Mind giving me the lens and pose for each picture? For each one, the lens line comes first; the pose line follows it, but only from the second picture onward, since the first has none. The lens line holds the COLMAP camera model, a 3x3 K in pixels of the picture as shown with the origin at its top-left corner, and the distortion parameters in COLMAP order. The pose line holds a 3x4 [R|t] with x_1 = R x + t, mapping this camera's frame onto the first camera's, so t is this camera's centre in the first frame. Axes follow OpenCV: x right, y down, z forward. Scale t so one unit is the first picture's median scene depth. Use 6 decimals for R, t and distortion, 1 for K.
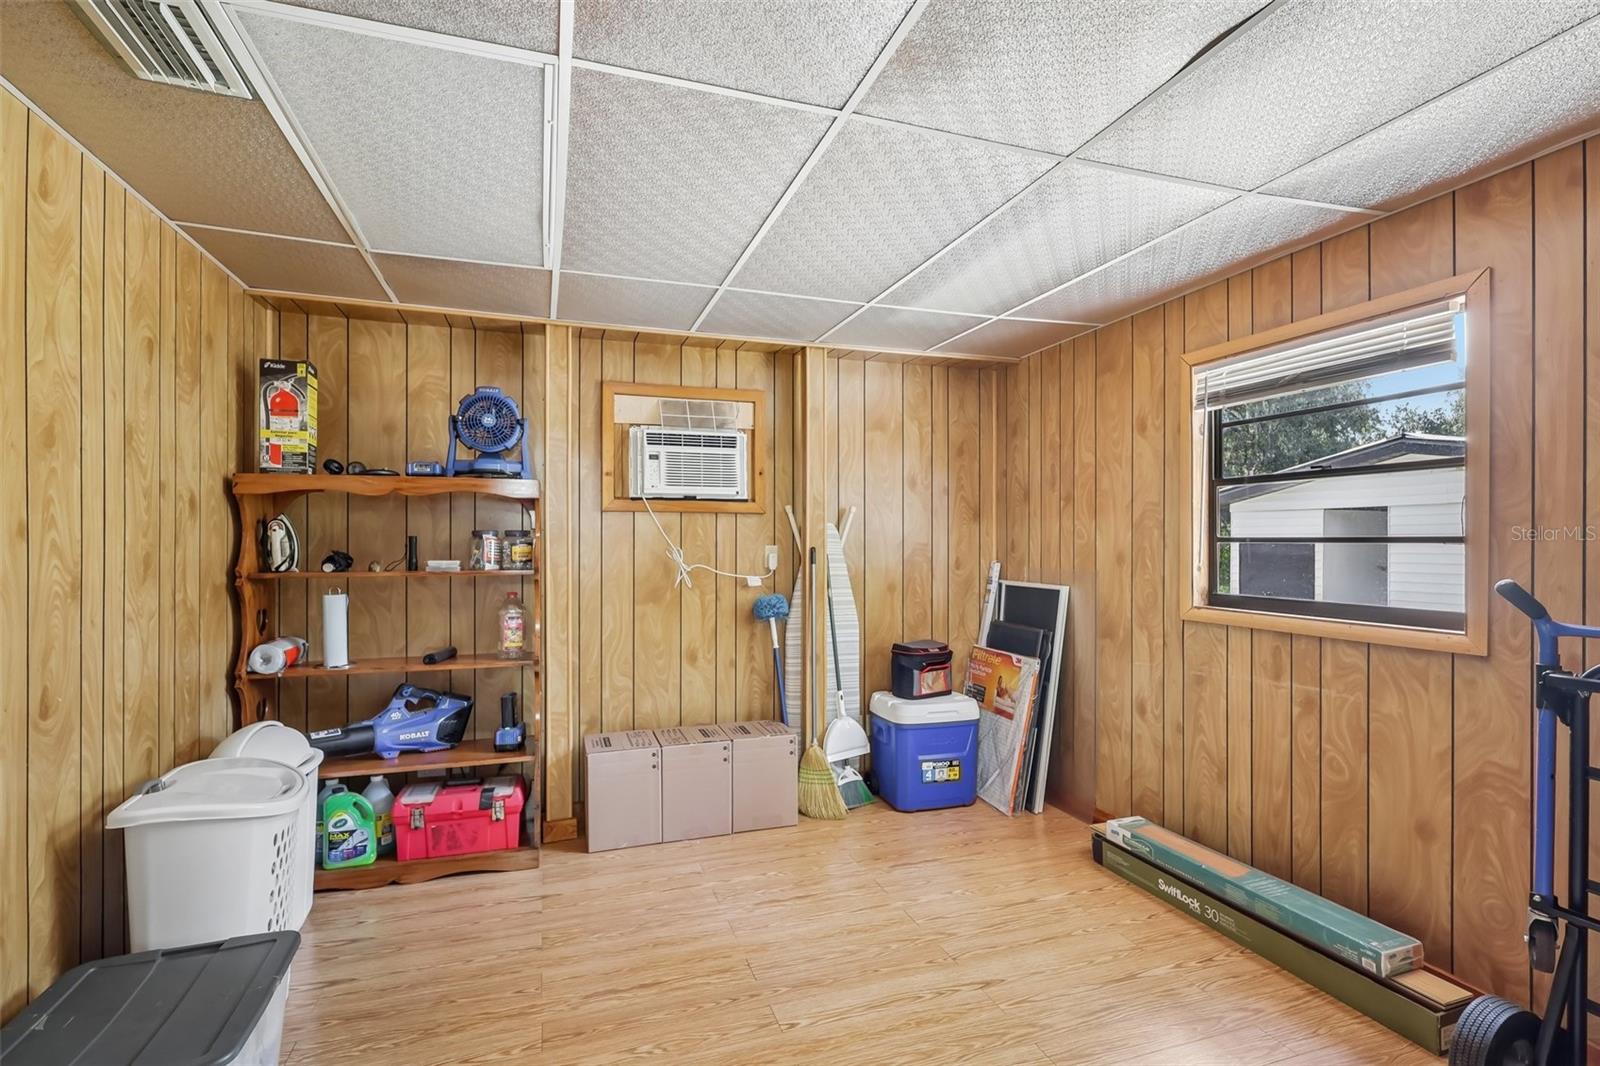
lens RADIAL K [[748.2, 0, 793.4], [0, 748.2, 539.0], [0, 0, 1]] dist [-0.003789, 0.000197]
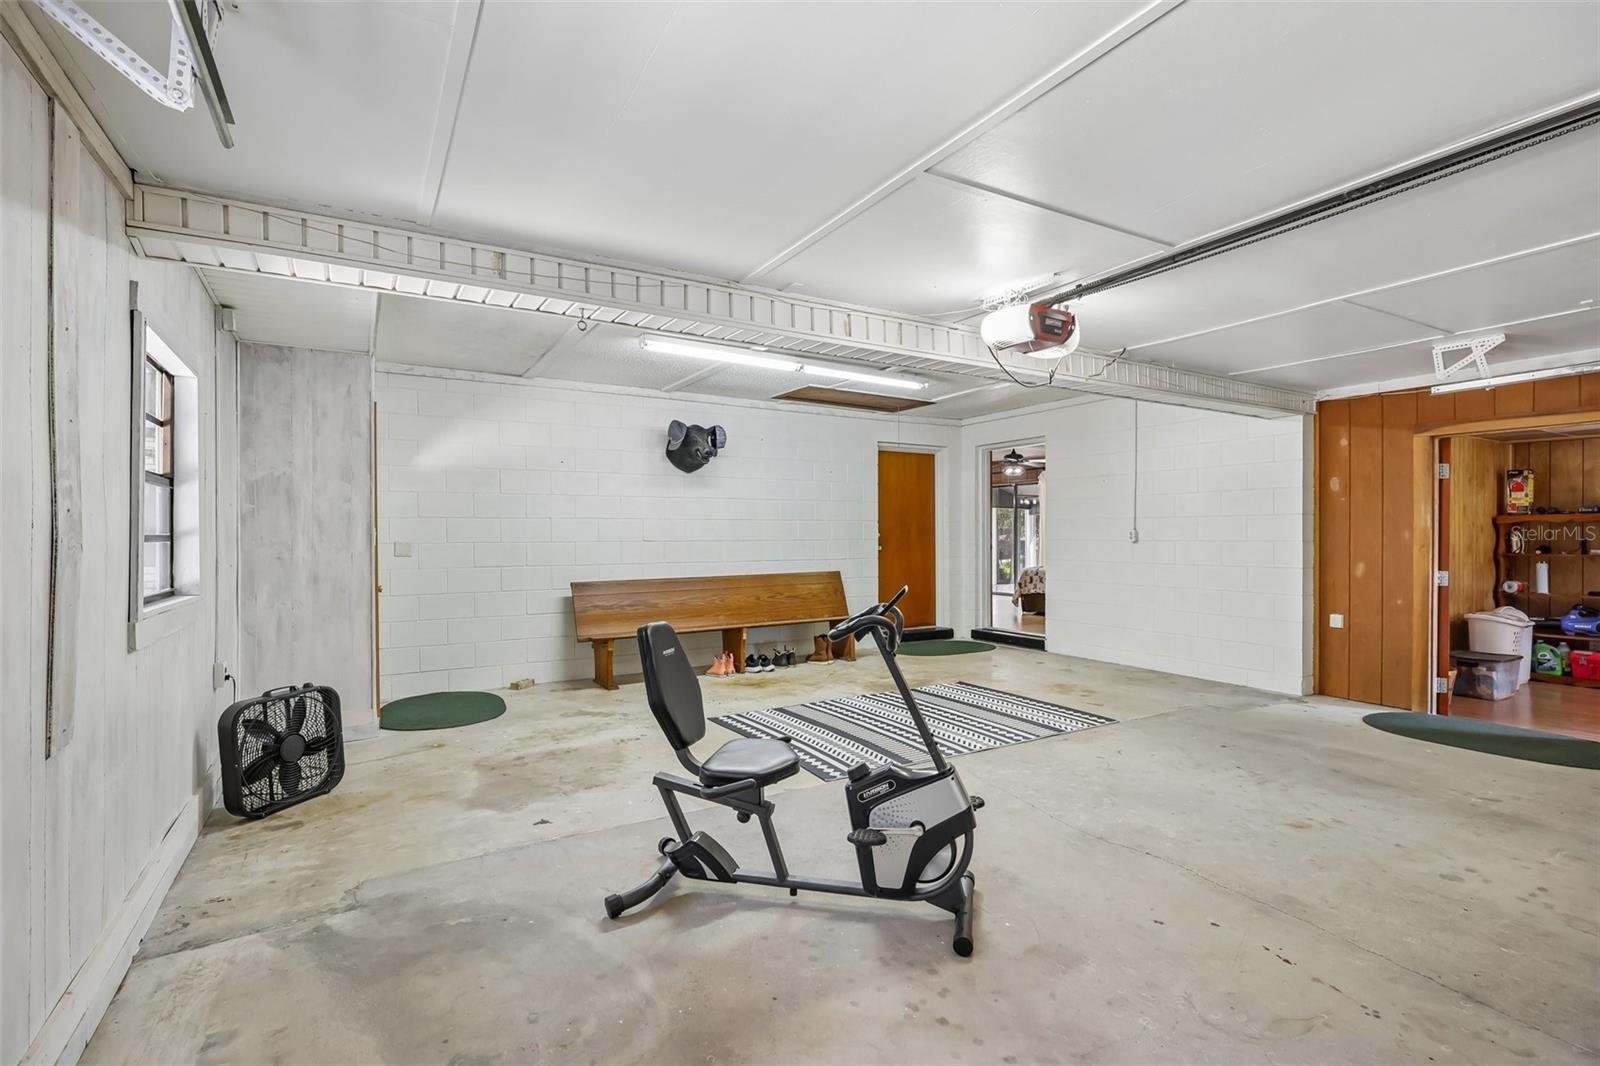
lens RADIAL K [[748.2, 0, 796.8], [0, 748.2, 538.7], [0, 0, 1]] dist [-0.003789, 0.000197]
pose [[0.202452, 0.000509, -0.979292, 1.283706], [-0.001410, 0.999999, 0.000228, -0.002457], [0.979291, 0.001335, 0.202452, -1.882976]]
